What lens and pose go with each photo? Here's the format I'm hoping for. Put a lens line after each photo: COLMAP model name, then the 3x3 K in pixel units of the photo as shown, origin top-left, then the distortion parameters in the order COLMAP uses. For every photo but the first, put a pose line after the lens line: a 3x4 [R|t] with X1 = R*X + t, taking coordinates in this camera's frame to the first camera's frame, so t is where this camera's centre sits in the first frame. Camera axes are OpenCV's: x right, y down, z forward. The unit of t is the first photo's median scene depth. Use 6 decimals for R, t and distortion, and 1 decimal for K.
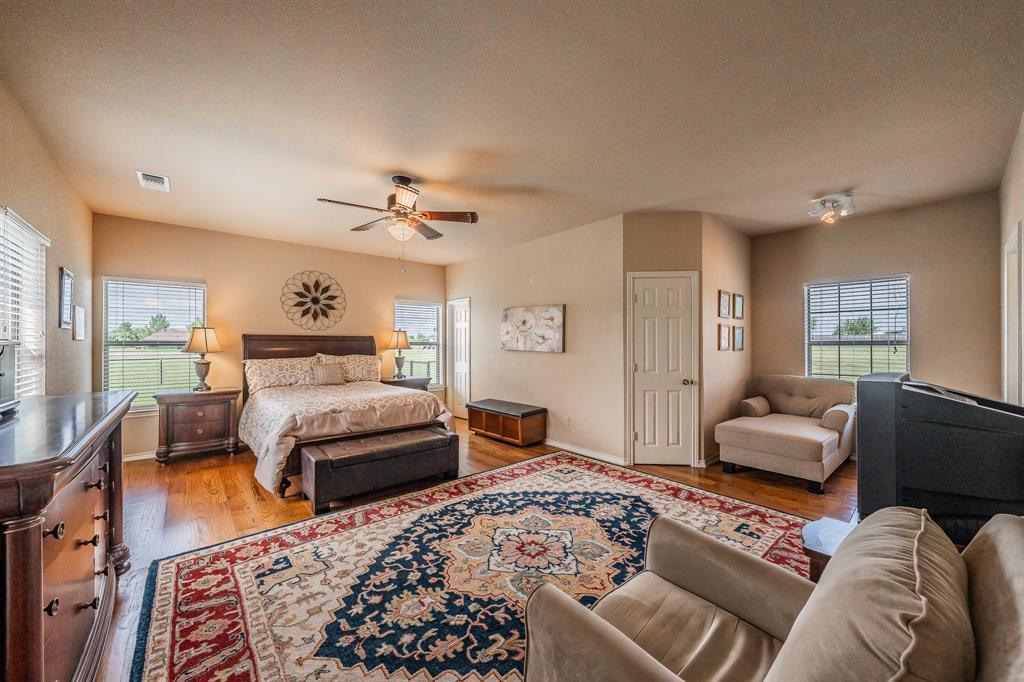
lens RADIAL K [[369.1, 0, 509.1], [0, 369.1, 335.4], [0, 0, 1]] dist [-0.001271, 0.000089]
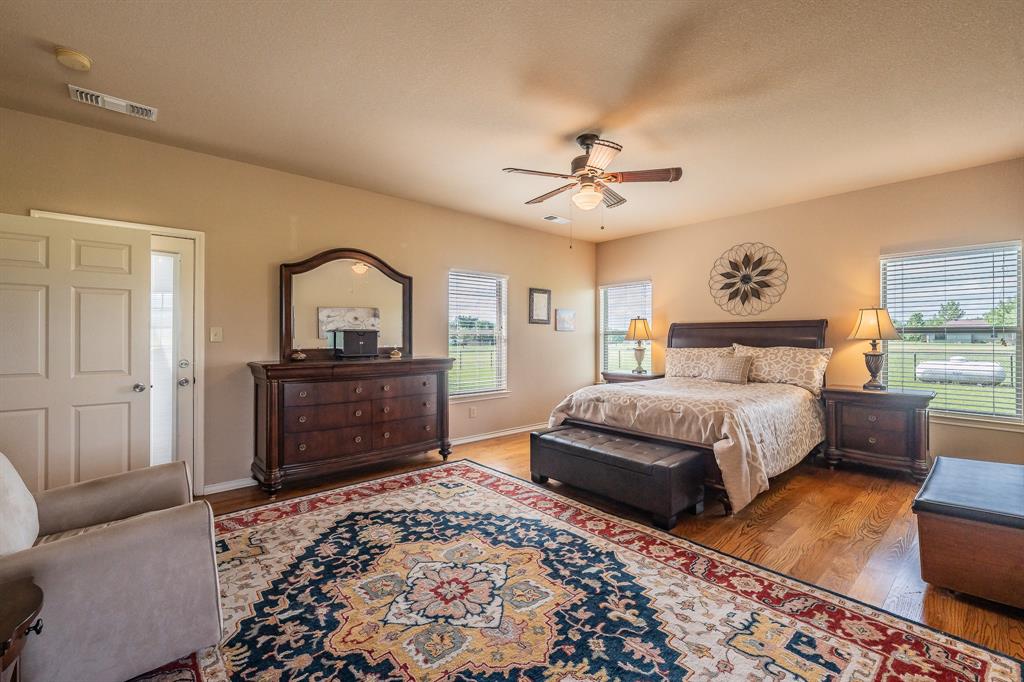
lens RADIAL K [[433.7, 0, 525.8], [0, 433.7, 330.1], [0, 0, 1]] dist [0.001255, 0.000094]
pose [[0.039895, -0.015924, -0.999077, 0.973409], [0.023944, 0.999601, -0.014976, 0.049708], [0.998917, -0.023324, 0.040261, 1.114033]]
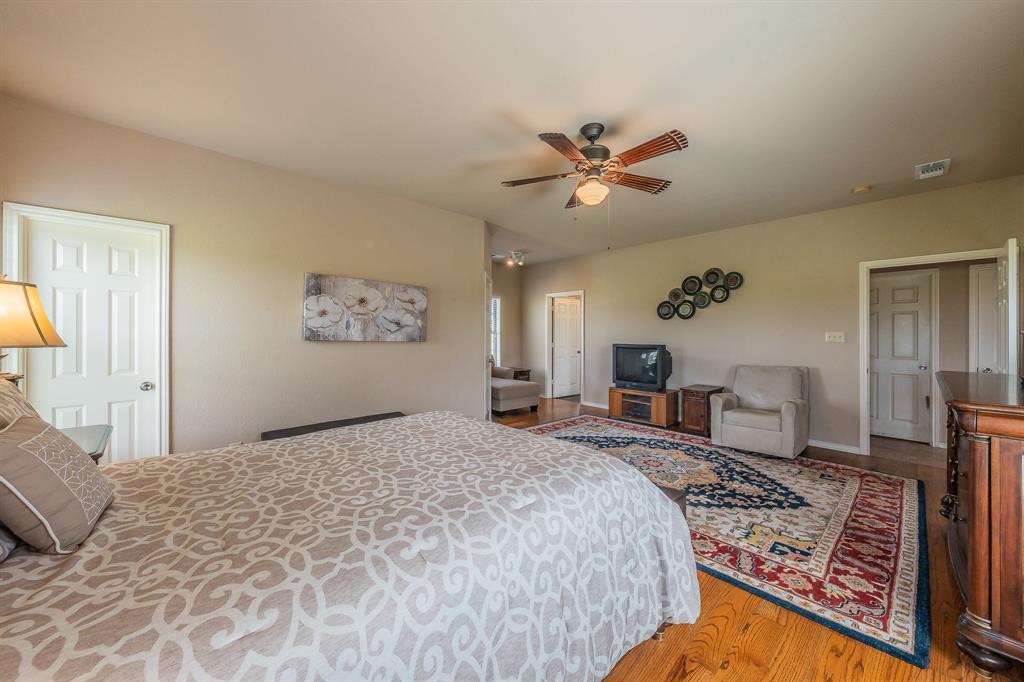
lens RADIAL K [[369.1, 0, 509.1], [0, 369.1, 335.4], [0, 0, 1]] dist [-0.001271, 0.000089]
pose [[-0.006723, -0.002651, 0.999974, -1.485357], [-0.029636, 0.999558, 0.002451, 0.045294], [-0.999538, -0.029619, -0.006799, 1.617354]]
